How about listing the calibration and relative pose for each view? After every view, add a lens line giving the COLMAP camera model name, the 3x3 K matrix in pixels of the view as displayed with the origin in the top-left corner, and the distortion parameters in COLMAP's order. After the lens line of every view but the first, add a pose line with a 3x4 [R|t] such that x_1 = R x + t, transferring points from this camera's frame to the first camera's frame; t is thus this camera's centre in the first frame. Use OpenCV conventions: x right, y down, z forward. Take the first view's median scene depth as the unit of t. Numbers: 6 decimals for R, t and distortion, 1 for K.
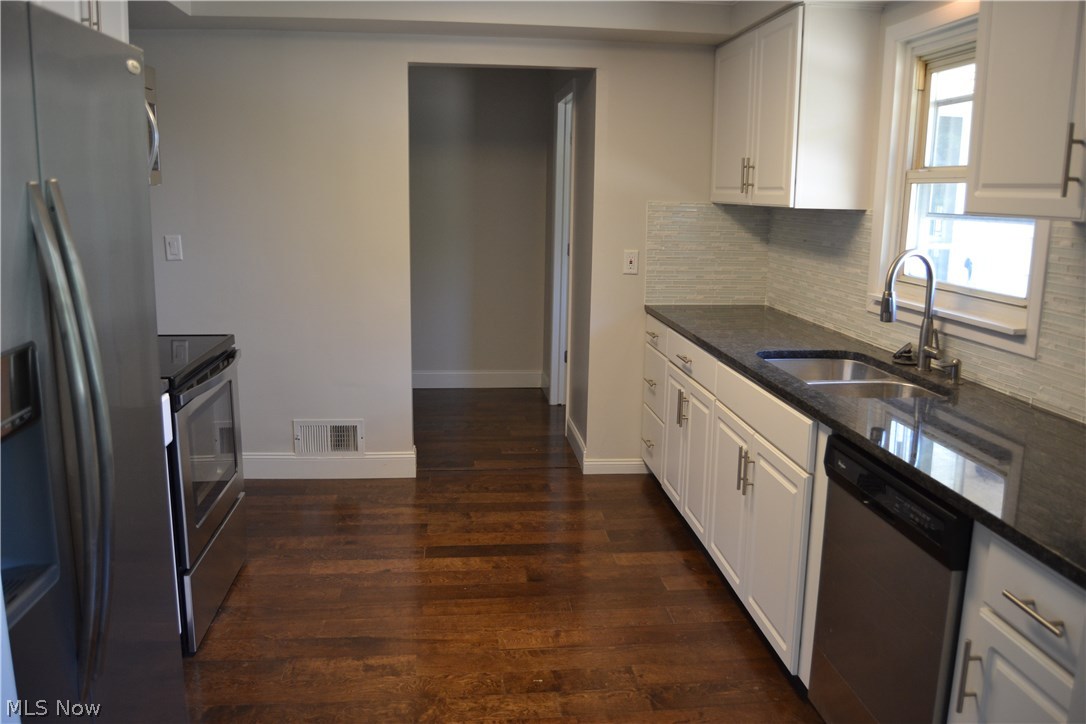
lens RADIAL K [[860.3, 0, 543.0], [0, 860.3, 362.0], [0, 0, 1]] dist [-0.104531, 0.050699]
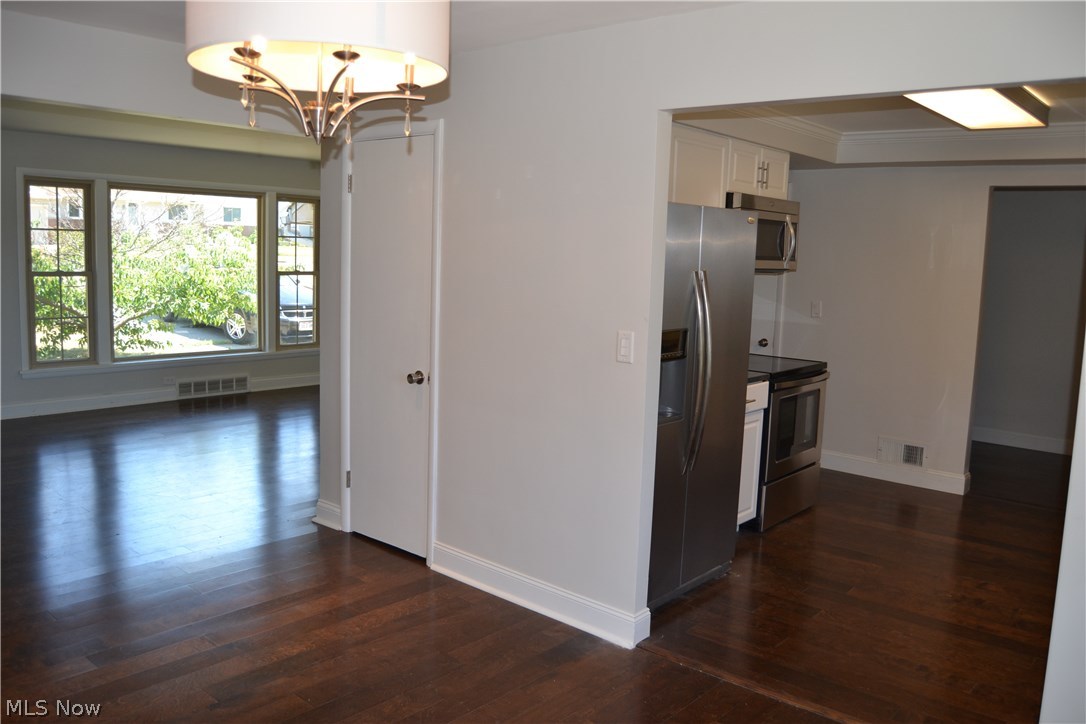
lens RADIAL K [[860.3, 0, 543.0], [0, 860.3, 362.0], [0, 0, 1]] dist [-0.104531, 0.050699]
pose [[0.680654, 0.096733, -0.726190, 0.440682], [-0.159662, 0.987004, -0.018175, 0.080866], [0.714995, 0.128316, 0.687253, -0.497660]]
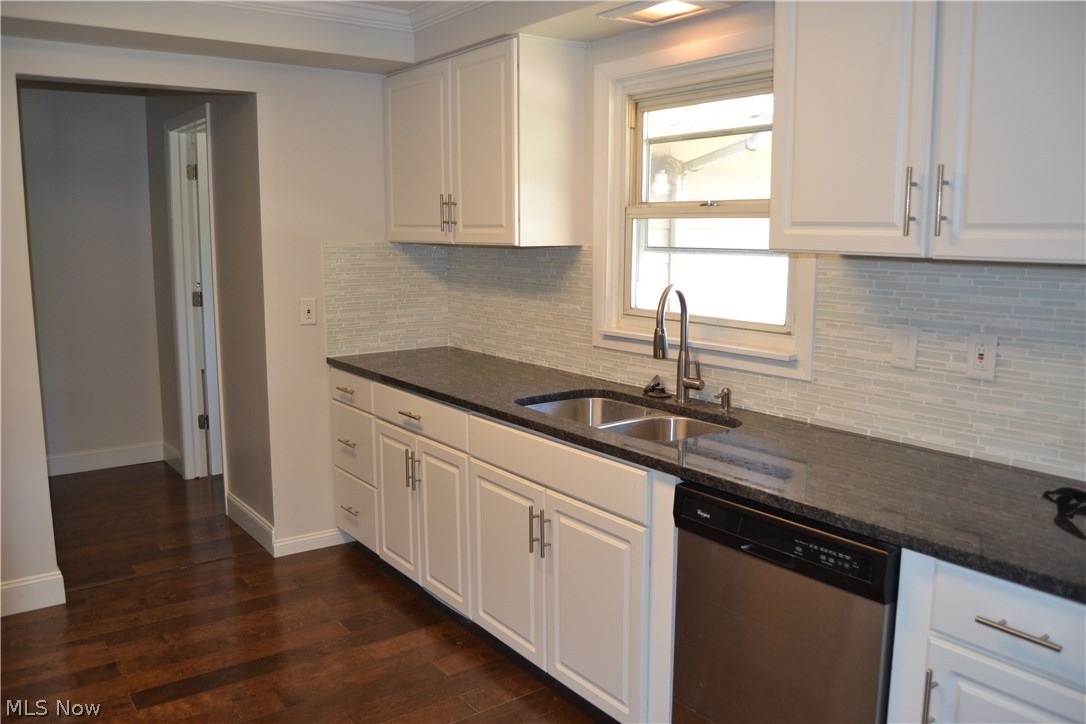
lens RADIAL K [[860.3, 0, 543.0], [0, 860.3, 362.0], [0, 0, 1]] dist [-0.104531, 0.050699]
pose [[0.861257, -0.091443, 0.499875, -0.173601], [0.109611, 0.993950, -0.007028, -0.040376], [-0.496208, 0.060845, 0.866069, 0.150489]]
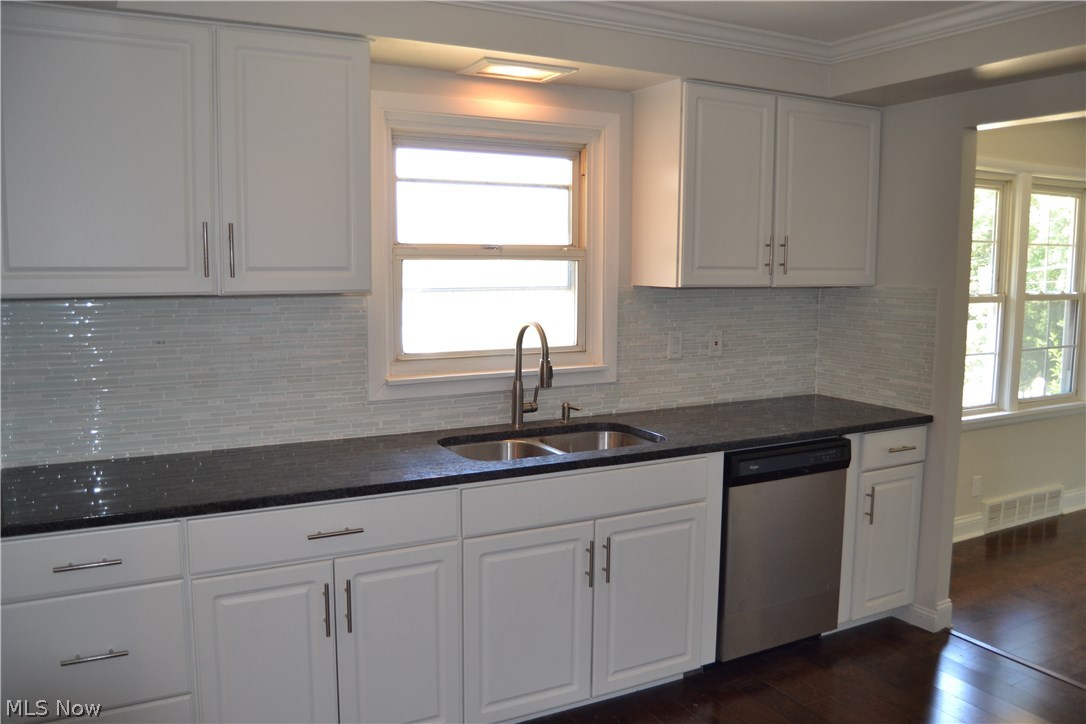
lens RADIAL K [[860.3, 0, 543.0], [0, 860.3, 362.0], [0, 0, 1]] dist [-0.104531, 0.050699]
pose [[-0.381029, -0.120852, 0.916630, -0.497080], [0.169119, 0.965583, 0.197607, -0.243128], [-0.908964, 0.230314, -0.347477, 1.116143]]
